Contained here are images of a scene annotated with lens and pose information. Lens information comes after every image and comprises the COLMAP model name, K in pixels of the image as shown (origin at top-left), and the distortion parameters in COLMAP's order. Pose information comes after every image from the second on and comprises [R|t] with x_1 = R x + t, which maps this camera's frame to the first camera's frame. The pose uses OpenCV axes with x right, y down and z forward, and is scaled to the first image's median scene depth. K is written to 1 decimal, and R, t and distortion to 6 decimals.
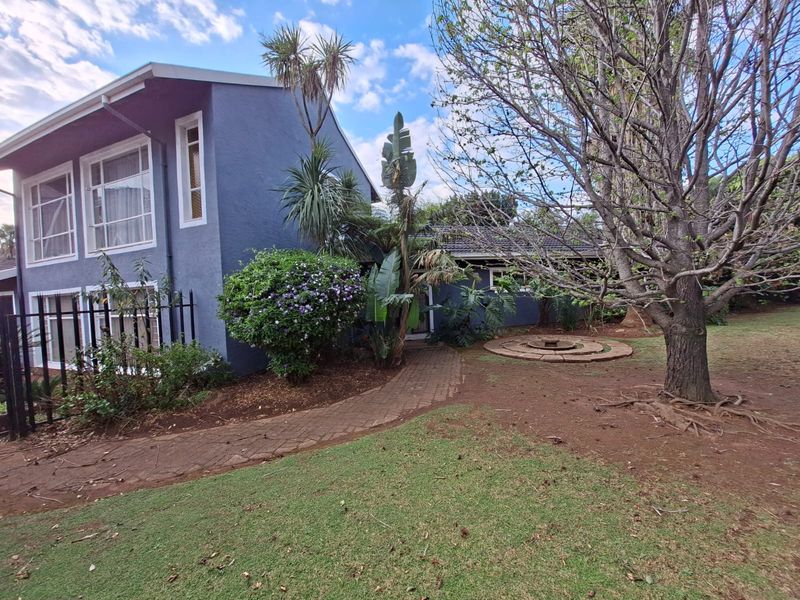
lens RADIAL K [[309.3, 0, 400.0], [0, 309.3, 300.0], [0, 0, 1]] dist [-0.000354, -0.000606]
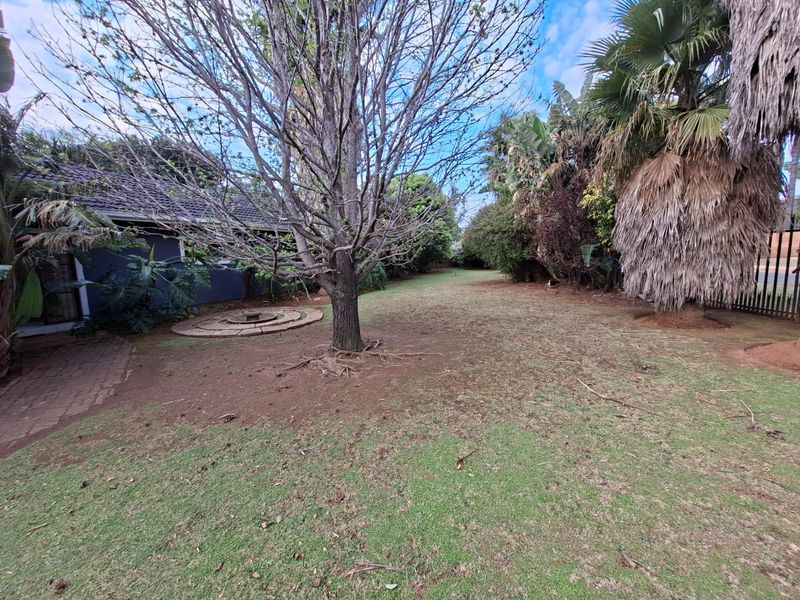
lens RADIAL K [[309.3, 0, 400.0], [0, 309.3, 300.0], [0, 0, 1]] dist [-0.000354, -0.000606]
pose [[0.707615, -0.072008, 0.702919, 0.150999], [0.011894, 0.995867, 0.090044, 0.004401], [-0.706498, -0.055356, 0.705547, -0.025634]]
